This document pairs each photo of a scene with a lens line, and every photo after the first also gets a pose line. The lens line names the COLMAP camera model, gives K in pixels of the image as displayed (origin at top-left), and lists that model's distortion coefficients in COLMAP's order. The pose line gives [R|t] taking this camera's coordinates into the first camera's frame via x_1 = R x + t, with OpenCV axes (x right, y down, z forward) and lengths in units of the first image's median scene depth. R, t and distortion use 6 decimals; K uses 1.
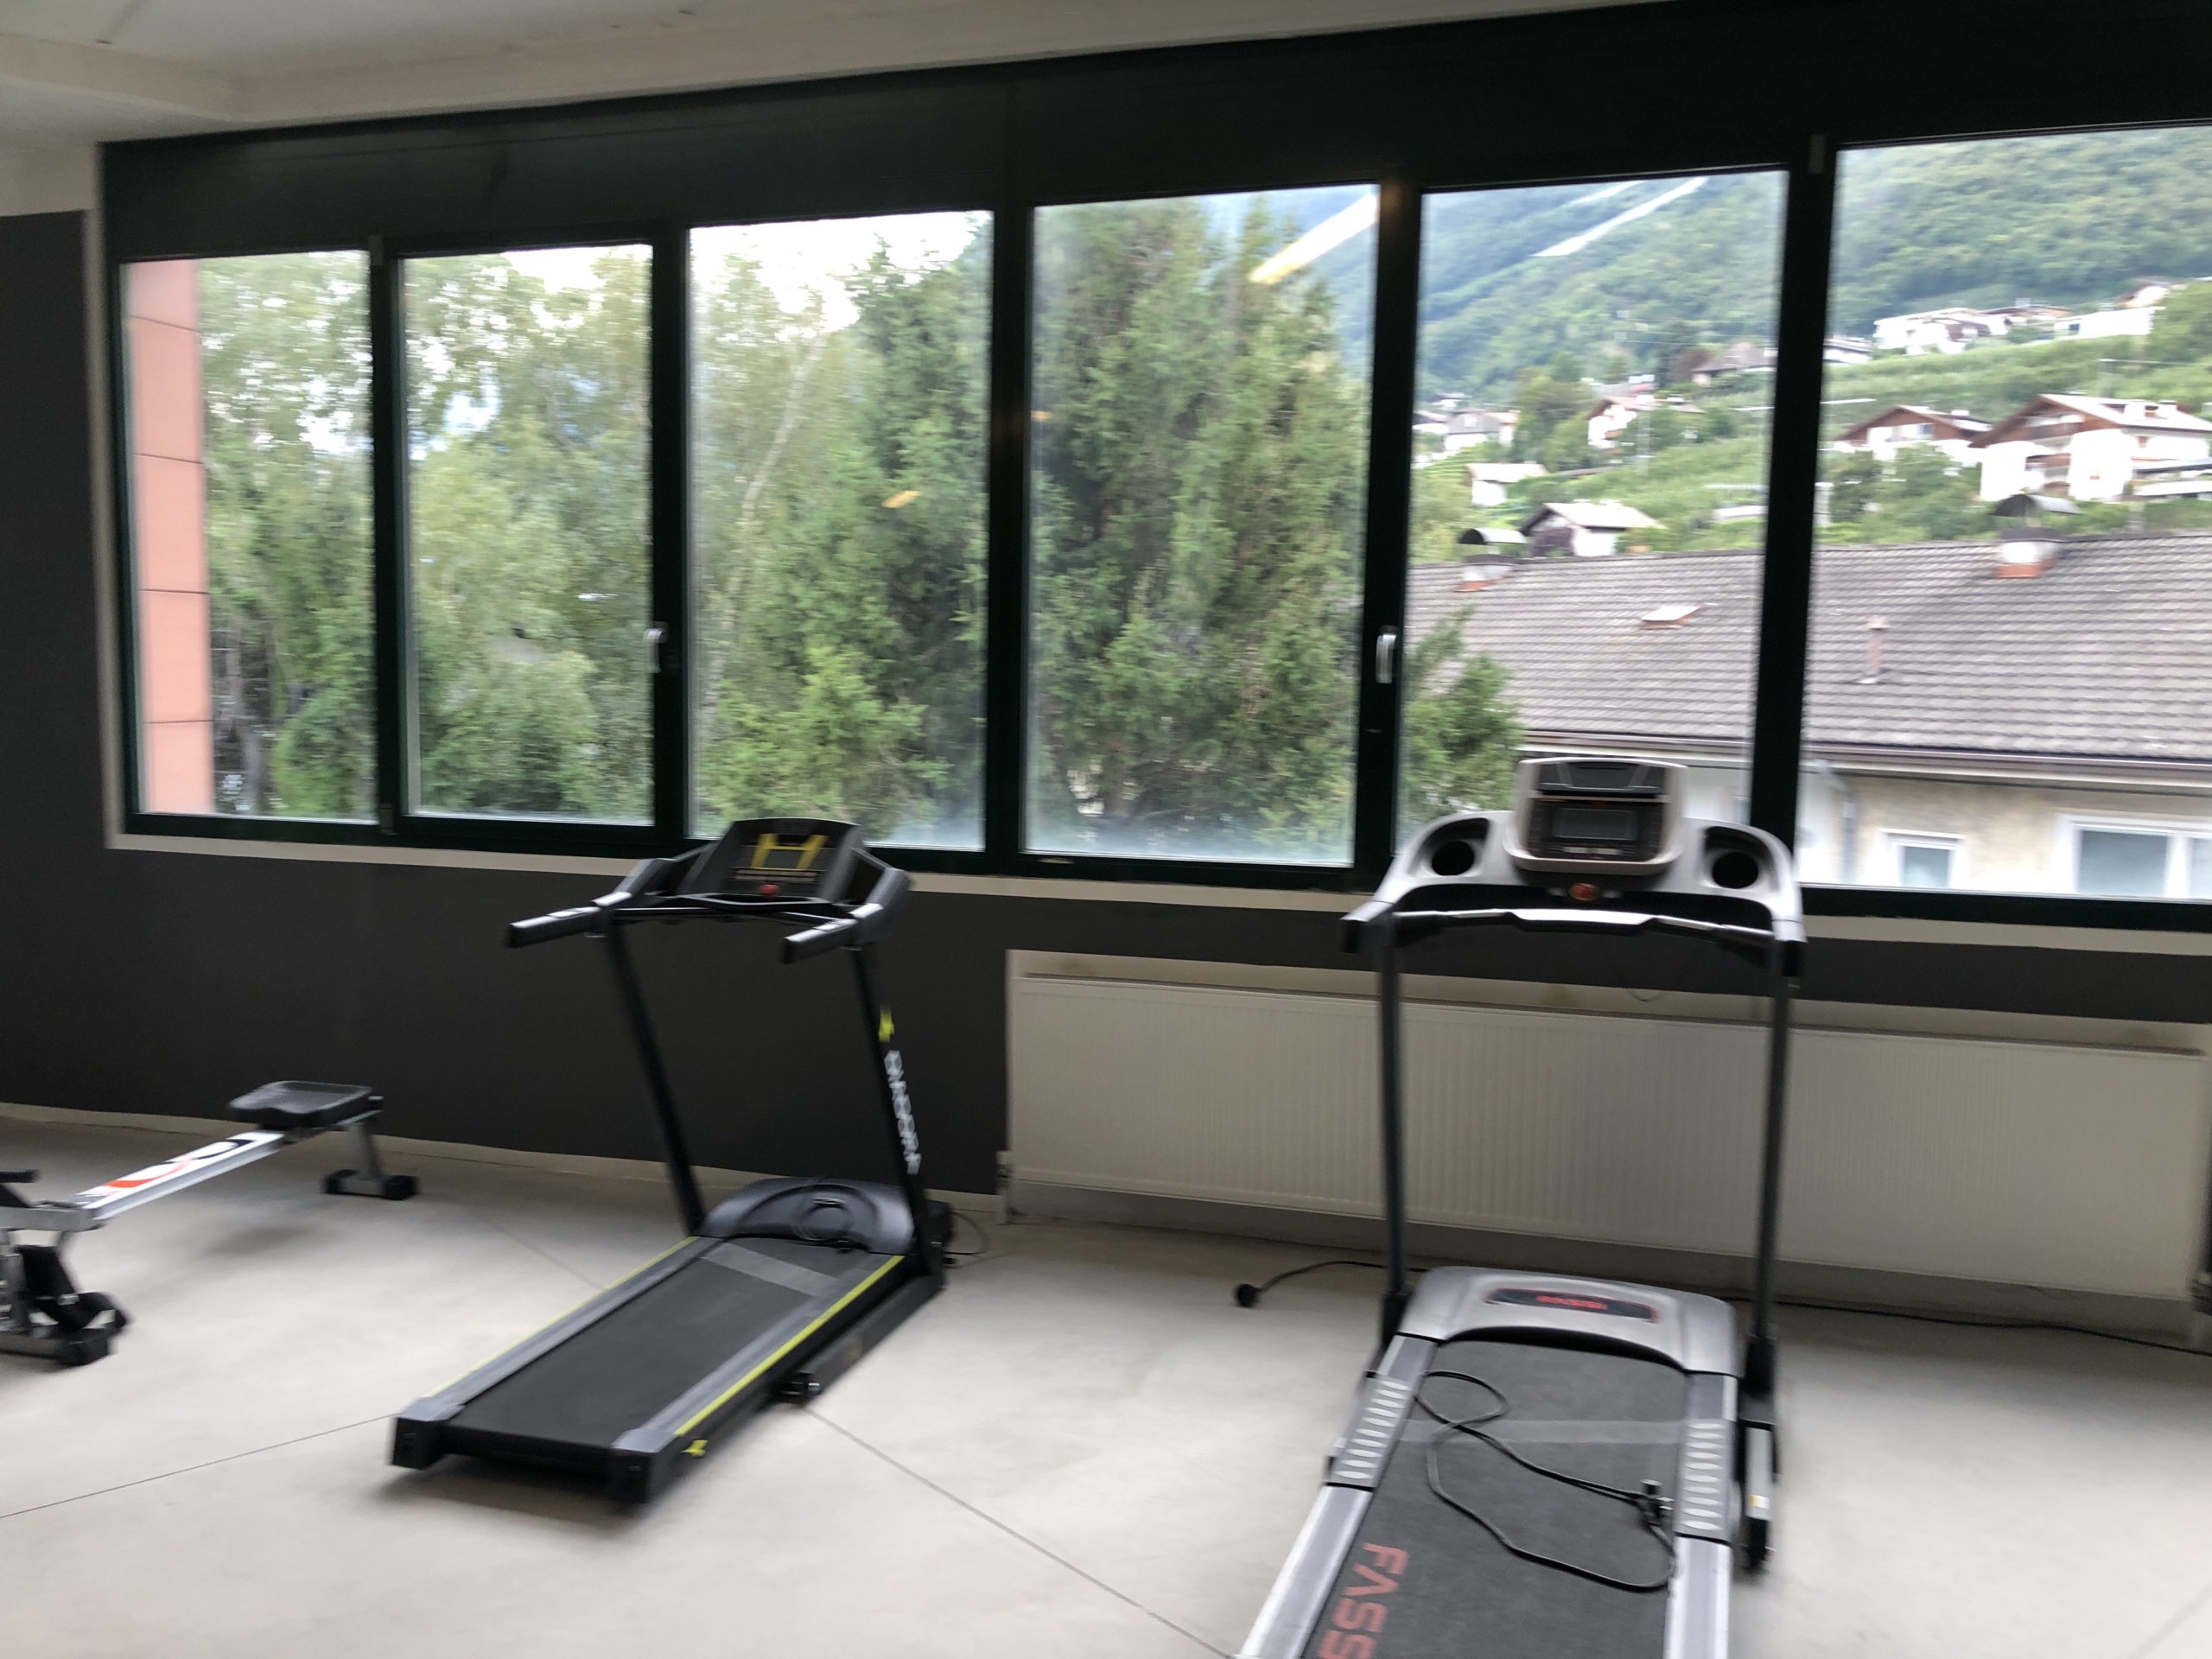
lens RADIAL K [[1822.0, 0, 1106.4], [0, 1822.0, 832.0], [0, 0, 1]] dist [0.000249, 0.003830]
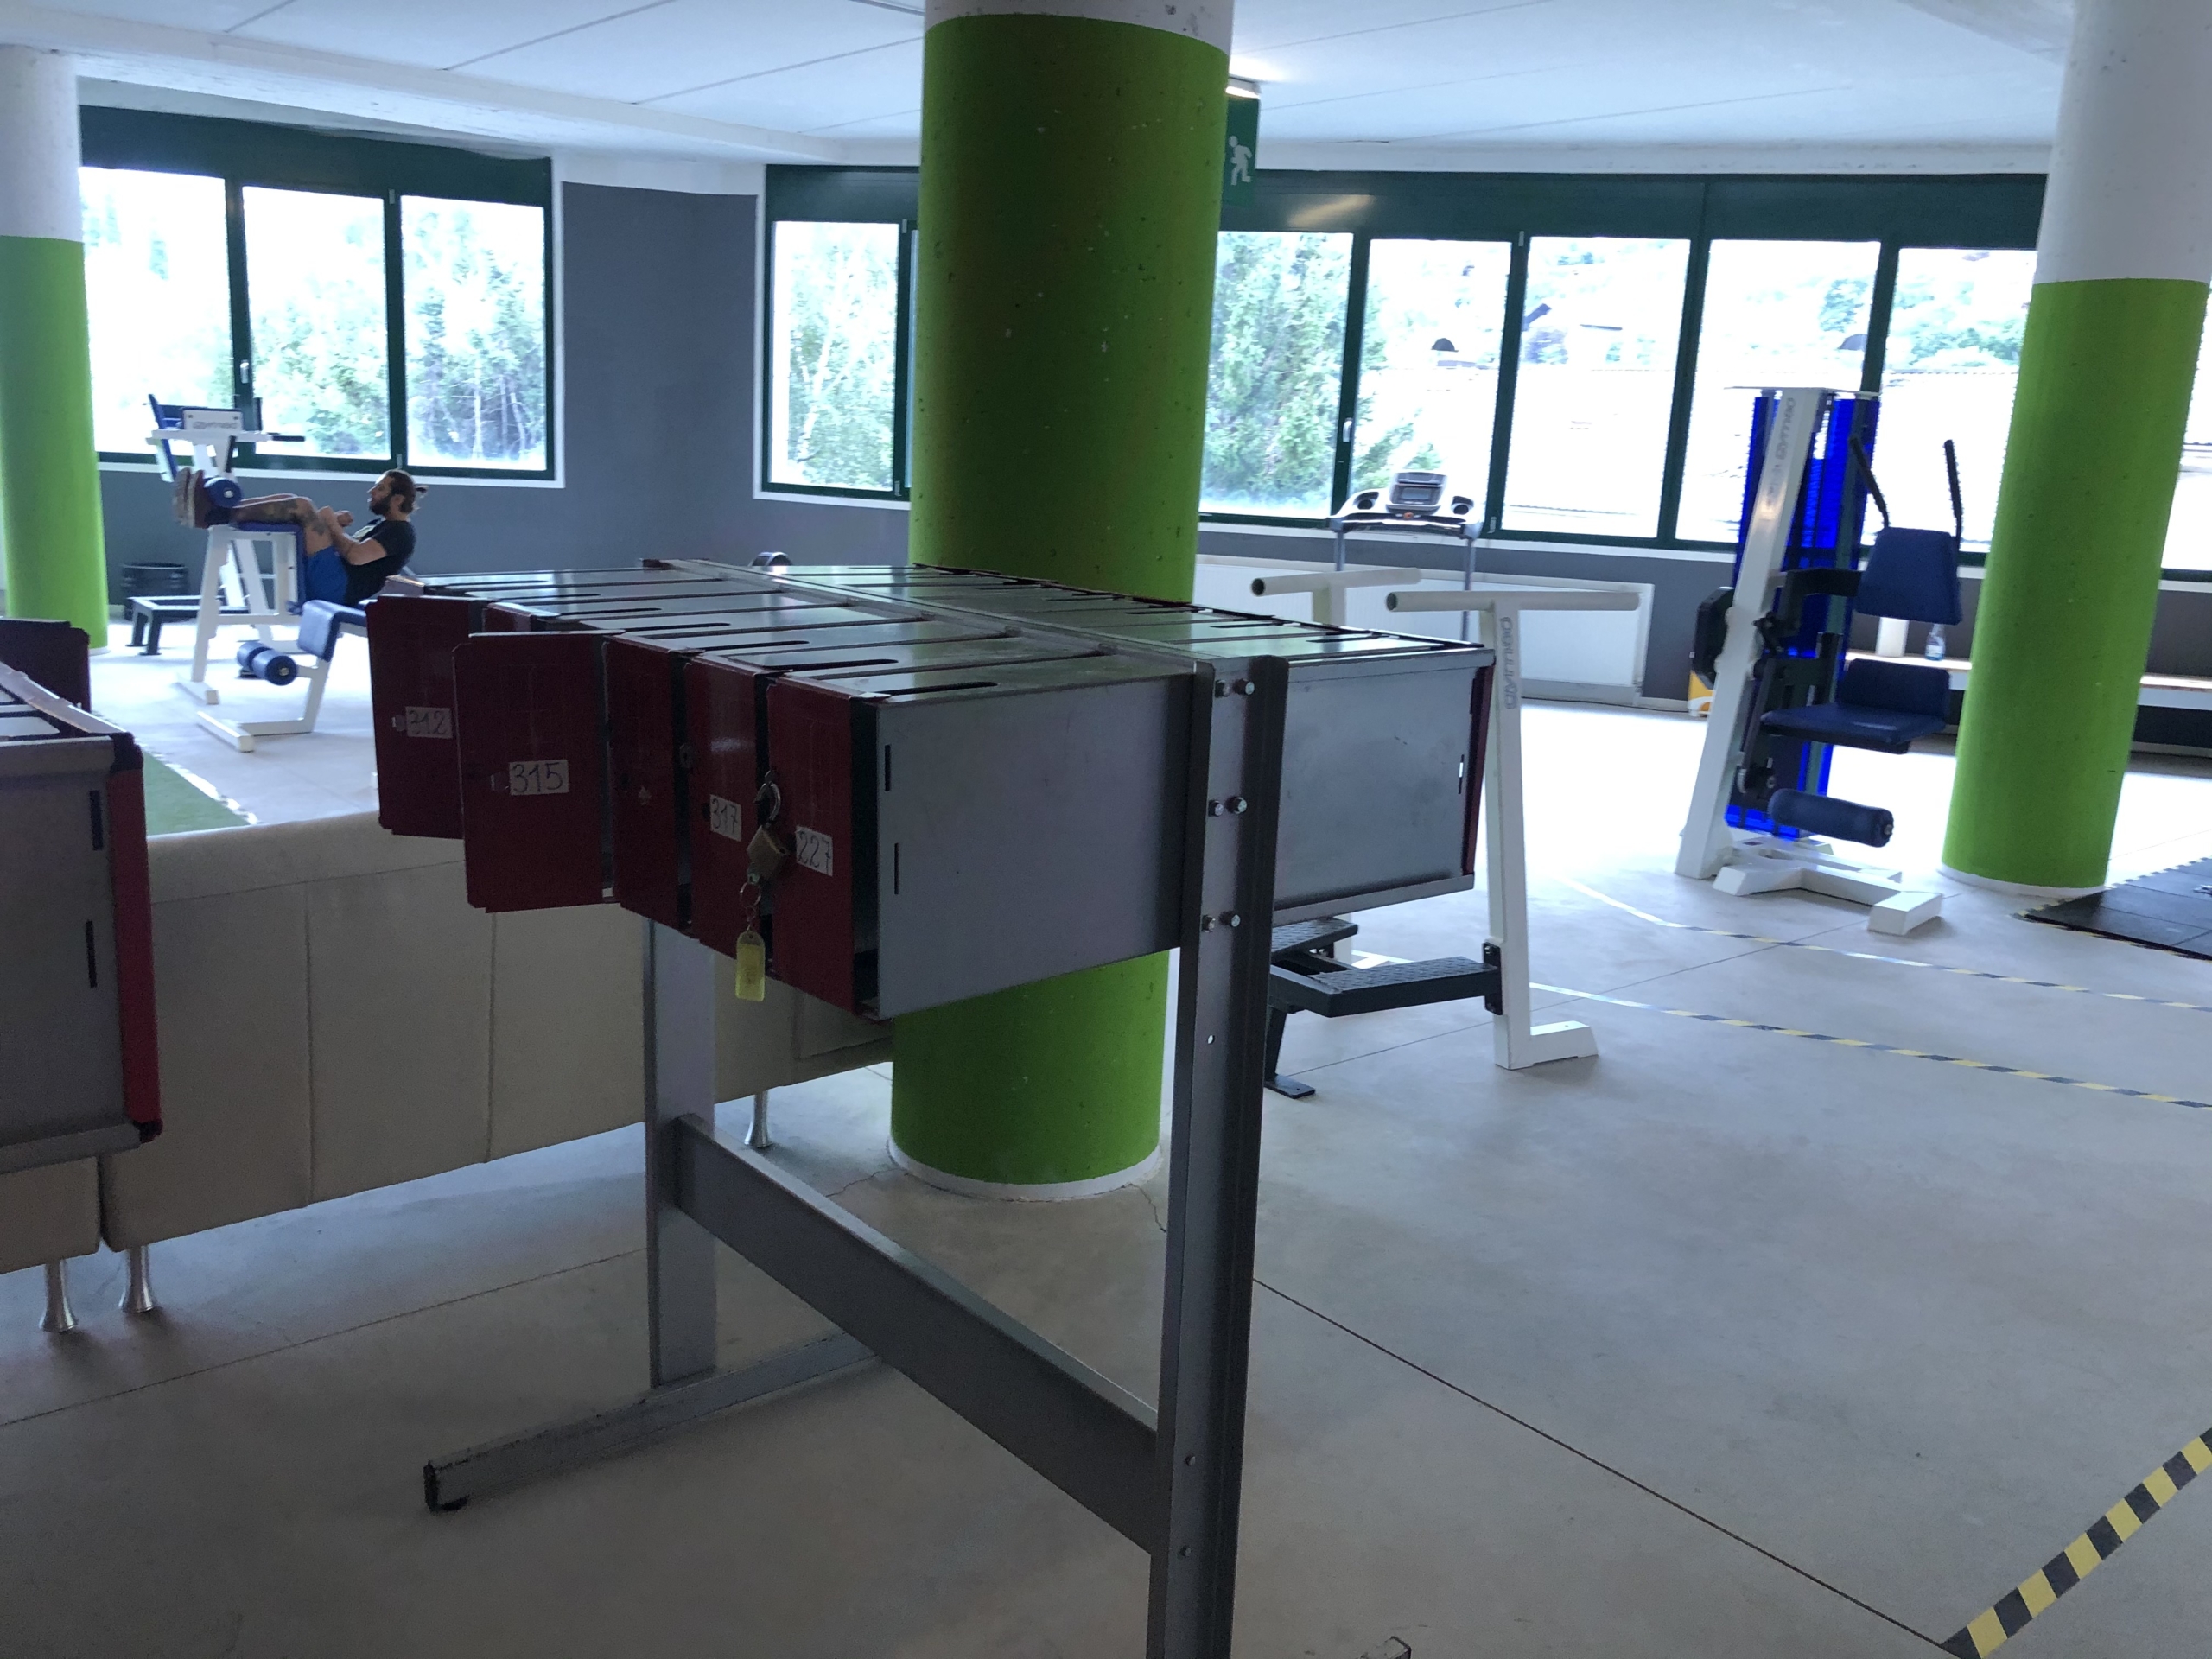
lens RADIAL K [[1843.9, 0, 1170.2], [0, 1843.9, 825.0], [0, 0, 1]] dist [0.001945, 0.000863]
pose [[0.998373, 0.031409, 0.047589, -0.066819], [-0.036489, 0.993268, 0.109938, 0.060066], [-0.043815, -0.111495, 0.992799, -0.543856]]
